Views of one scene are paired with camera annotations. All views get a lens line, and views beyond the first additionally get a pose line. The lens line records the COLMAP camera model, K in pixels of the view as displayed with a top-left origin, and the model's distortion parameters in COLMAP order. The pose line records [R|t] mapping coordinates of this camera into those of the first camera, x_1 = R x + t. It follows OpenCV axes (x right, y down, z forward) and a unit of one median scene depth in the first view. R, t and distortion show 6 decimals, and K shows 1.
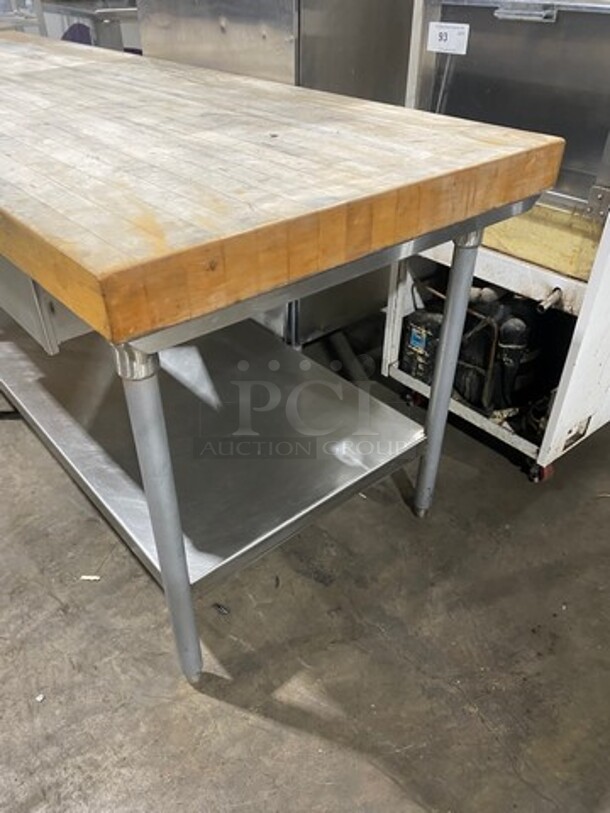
lens RADIAL K [[620.0, 0, 302.8], [0, 620.0, 411.1], [0, 0, 1]] dist [0.011619, 0.003705]
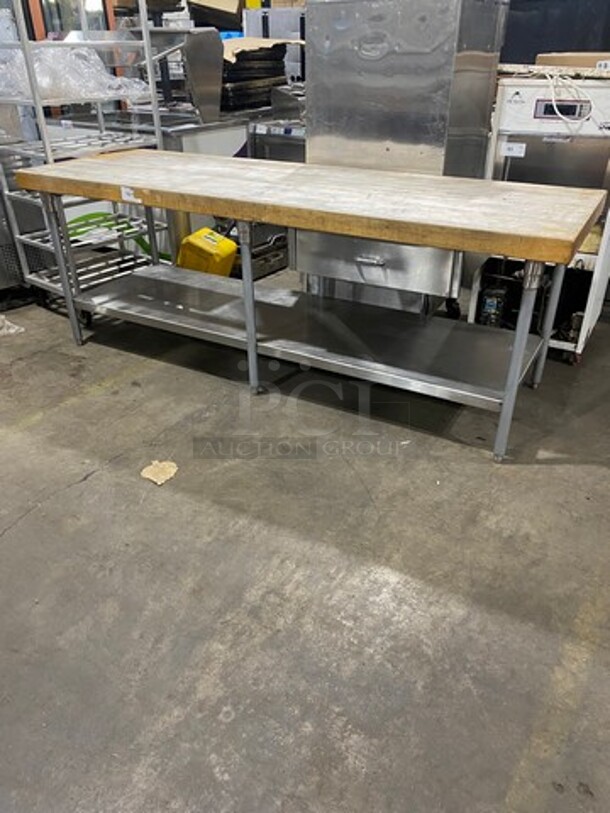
lens RADIAL K [[620.0, 0, 307.7], [0, 620.0, 403.1], [0, 0, 1]] dist [0.011619, 0.003705]
pose [[0.939733, -0.172571, 0.295163, -1.130759], [0.202008, 0.976727, -0.072093, 0.232126], [-0.275853, 0.127373, 0.952723, -0.660112]]
